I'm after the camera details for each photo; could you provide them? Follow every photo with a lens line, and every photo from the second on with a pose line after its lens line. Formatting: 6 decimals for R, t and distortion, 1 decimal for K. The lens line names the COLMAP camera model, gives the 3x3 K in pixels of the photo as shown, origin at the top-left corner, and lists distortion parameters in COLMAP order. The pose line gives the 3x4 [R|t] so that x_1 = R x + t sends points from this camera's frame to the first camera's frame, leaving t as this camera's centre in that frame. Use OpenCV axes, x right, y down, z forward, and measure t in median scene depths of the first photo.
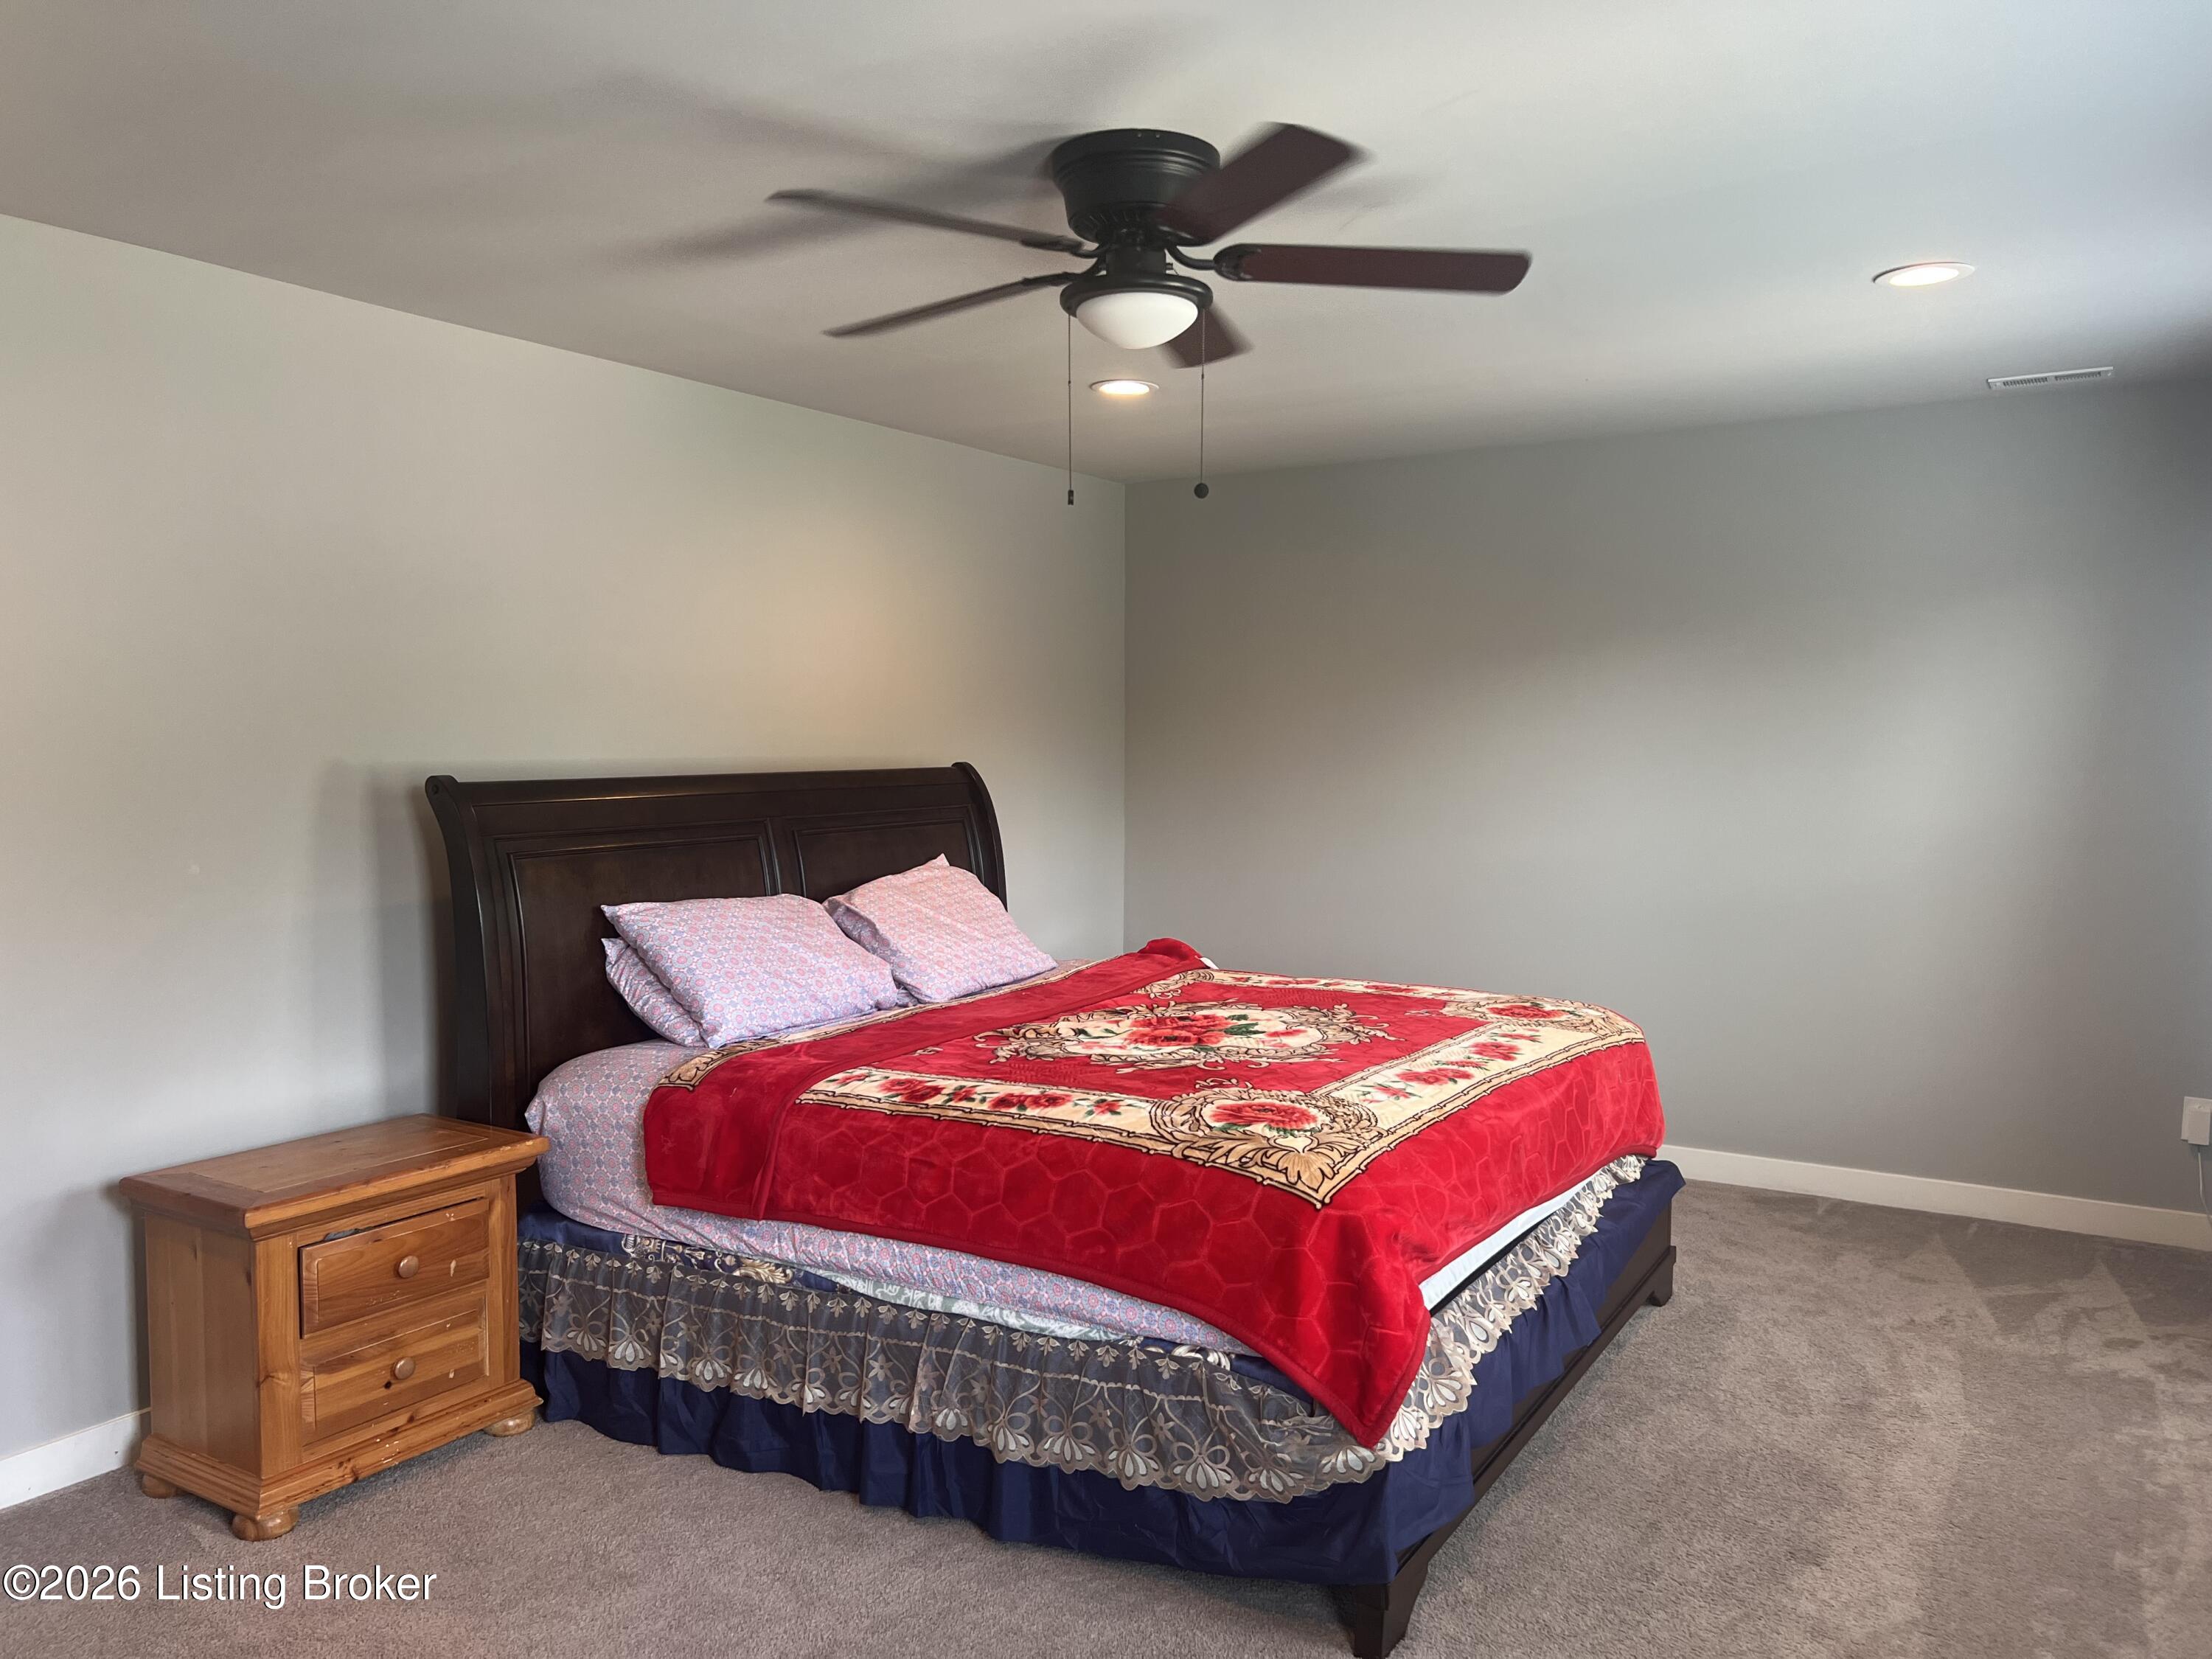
lens RADIAL K [[1656.6, 0, 1106.3], [0, 1656.6, 850.3], [0, 0, 1]] dist [0.003977, -0.009170]
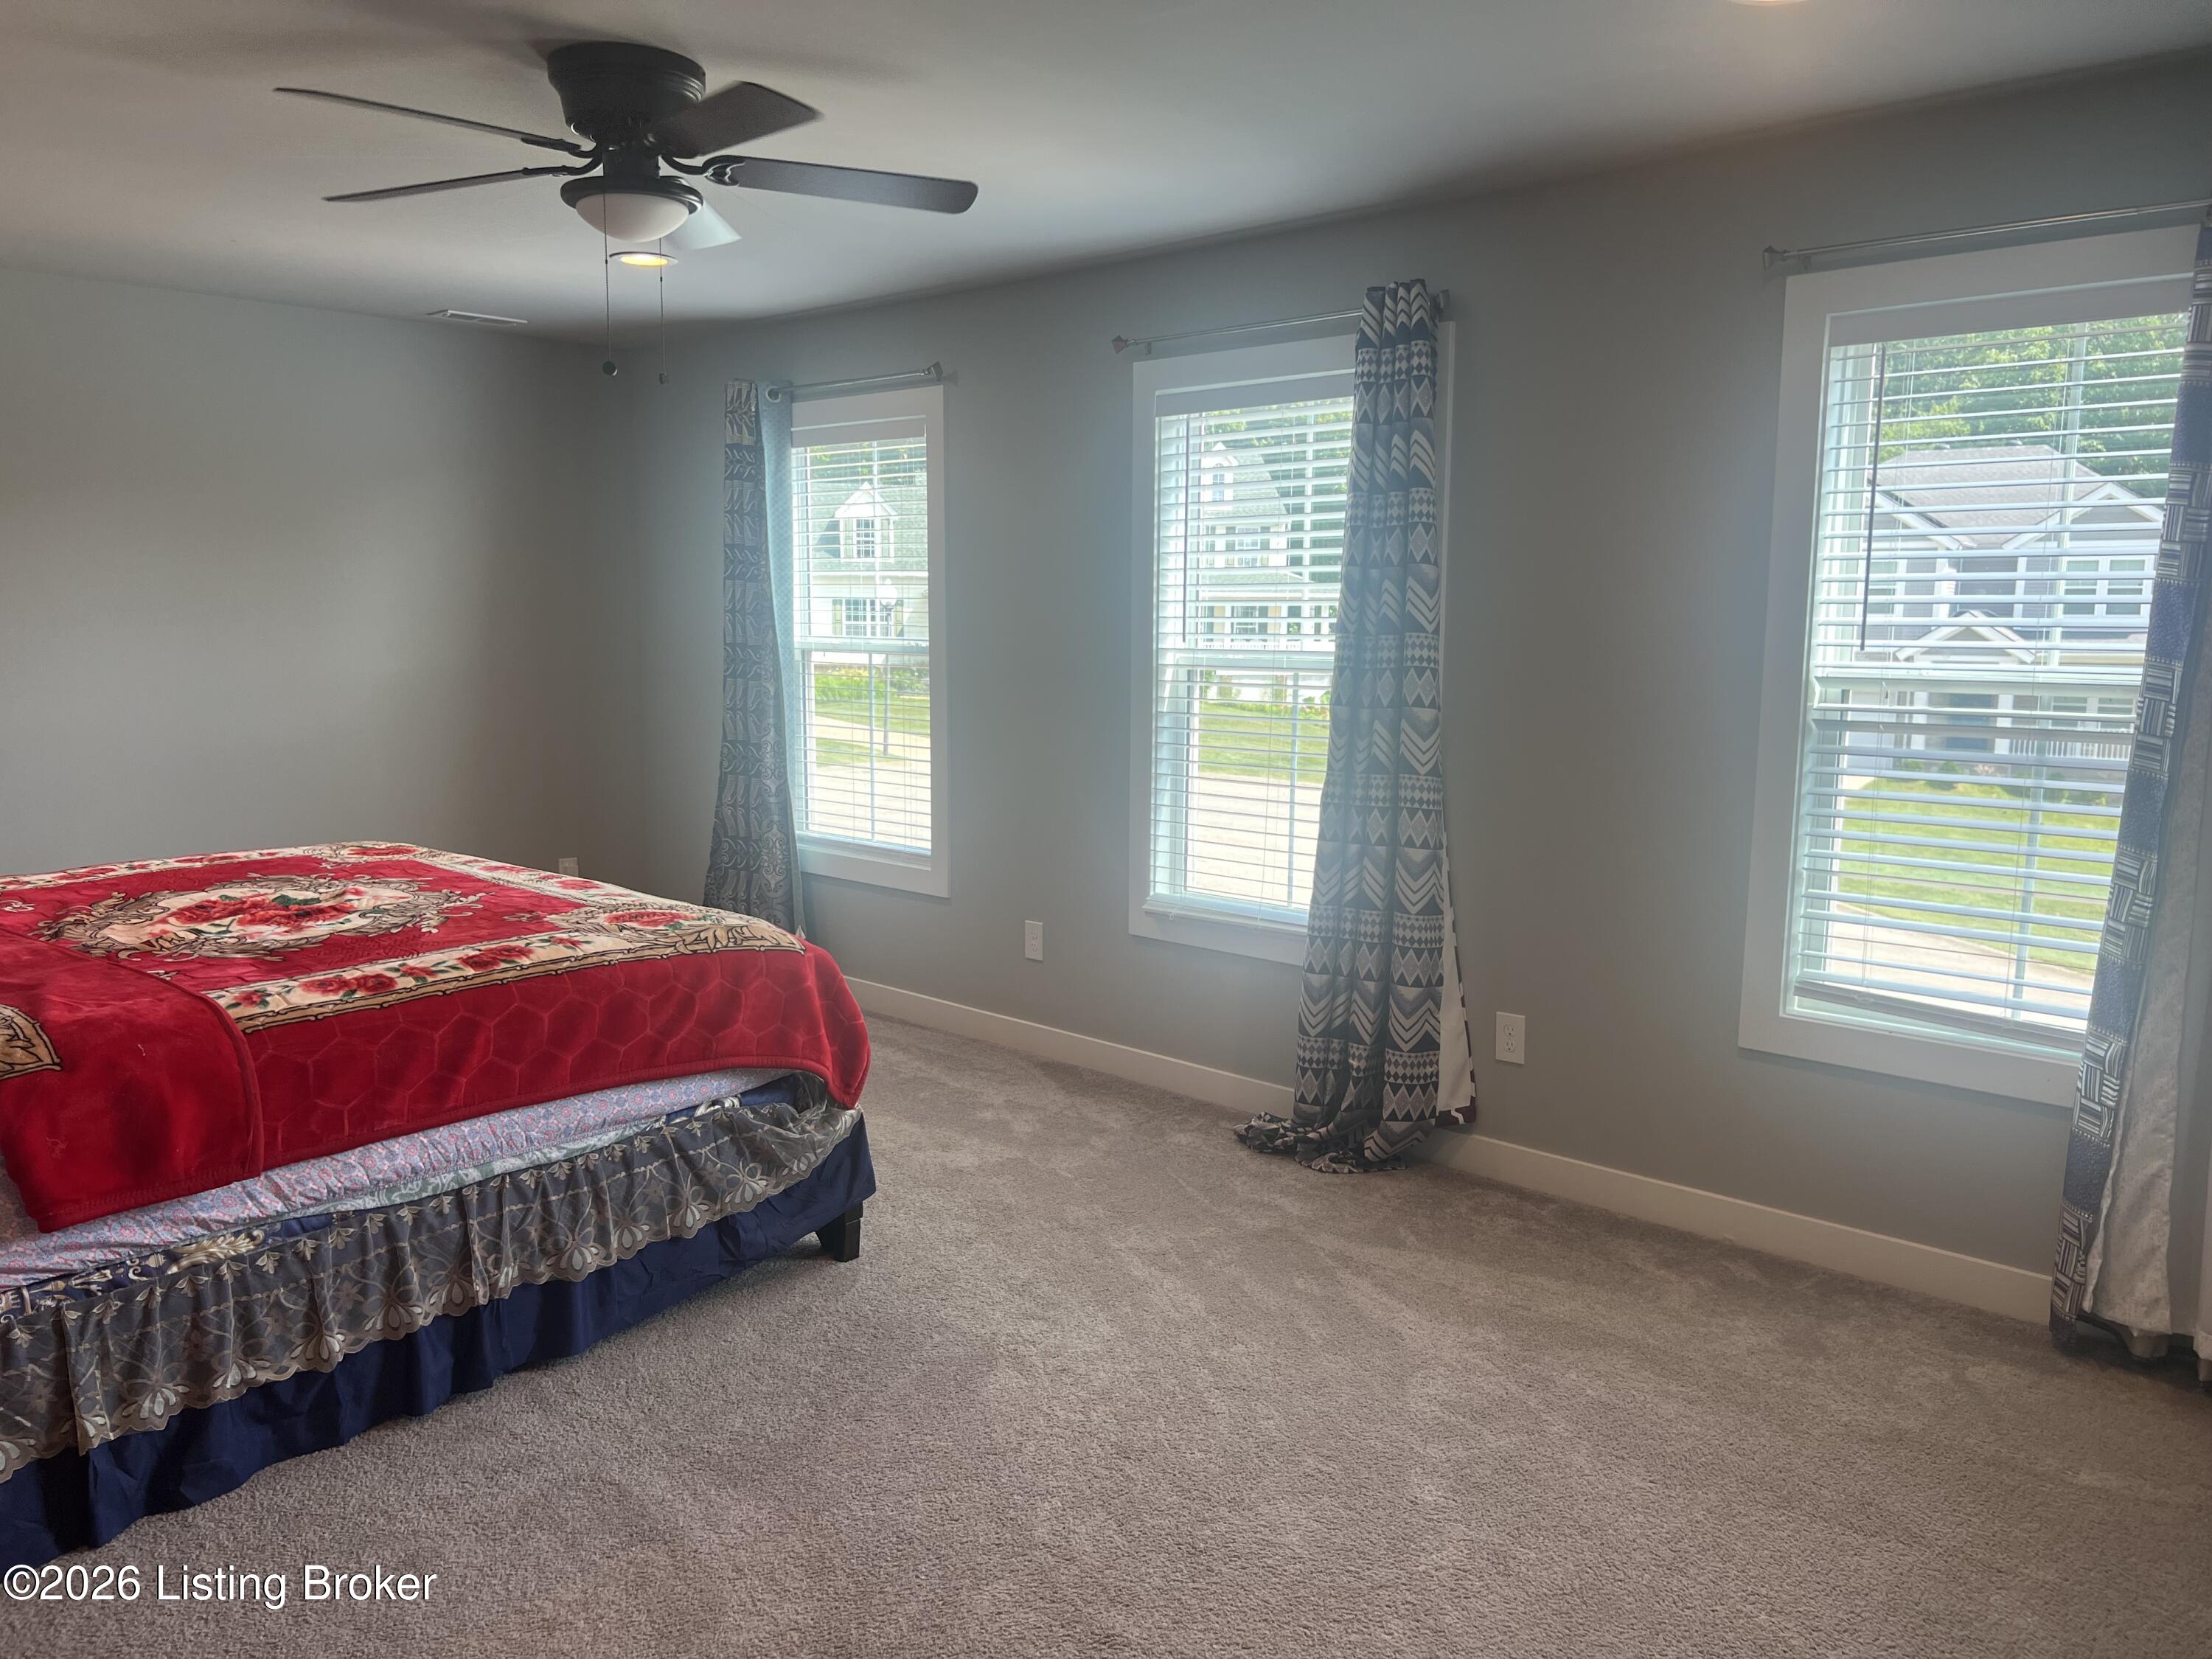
lens RADIAL K [[1656.6, 0, 1109.0], [0, 1656.6, 819.6], [0, 0, 1]] dist [0.003977, -0.009170]
pose [[0.194301, -0.127347, 0.972641, -0.957573], [0.060701, 0.991198, 0.117651, -0.030148], [-0.979062, 0.036181, 0.200321, 0.418481]]
